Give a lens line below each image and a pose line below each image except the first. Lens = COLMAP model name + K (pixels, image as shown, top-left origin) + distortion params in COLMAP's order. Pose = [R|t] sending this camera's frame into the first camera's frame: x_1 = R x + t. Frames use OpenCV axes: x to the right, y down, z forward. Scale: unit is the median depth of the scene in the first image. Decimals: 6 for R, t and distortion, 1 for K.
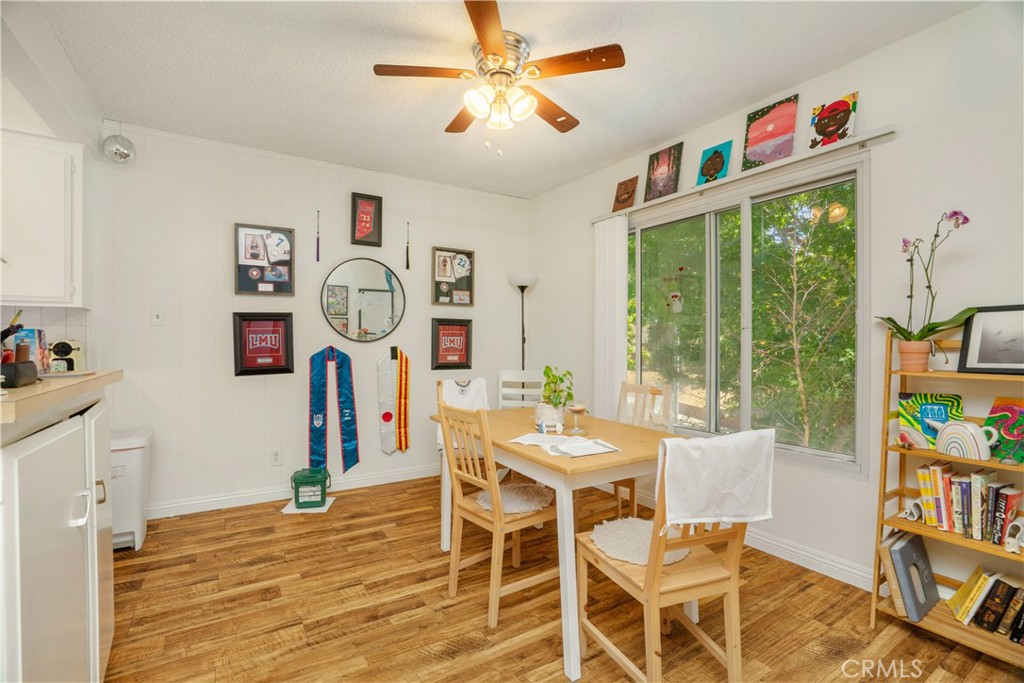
lens RADIAL K [[473.8, 0, 512.0], [0, 473.8, 341.5], [0, 0, 1]] dist [-0.015873, 0.000747]
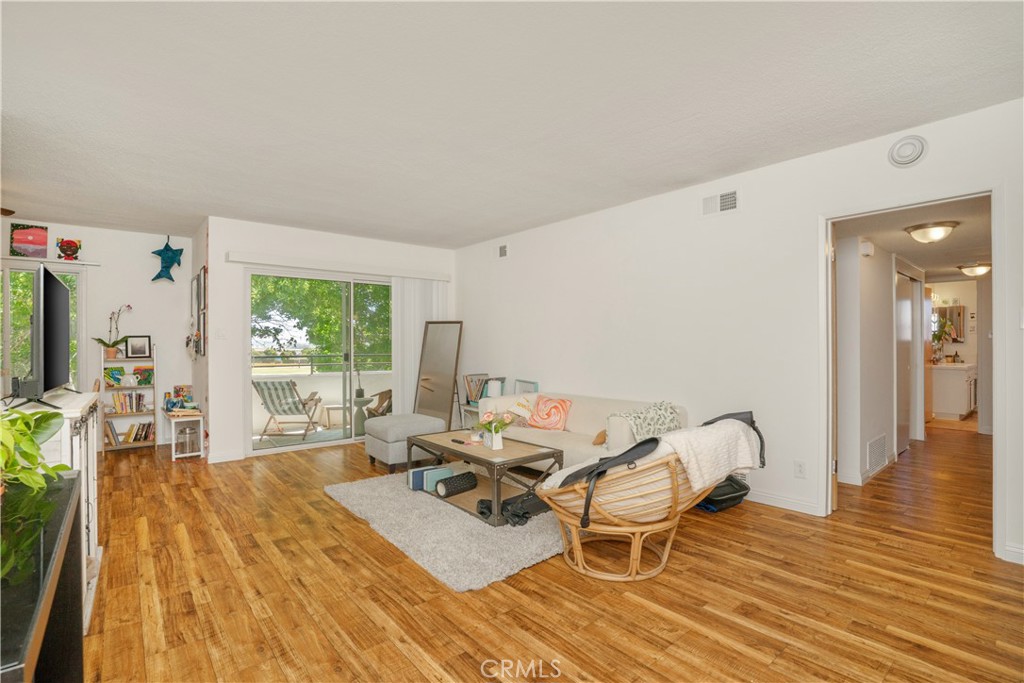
lens RADIAL K [[473.8, 0, 512.0], [0, 473.8, 341.5], [0, 0, 1]] dist [-0.015873, 0.000747]
pose [[-0.127857, 0.004475, 0.991783, -2.127915], [0.003675, 0.999985, -0.004038, -0.017168], [-0.991786, 0.003129, -0.127872, -0.956976]]
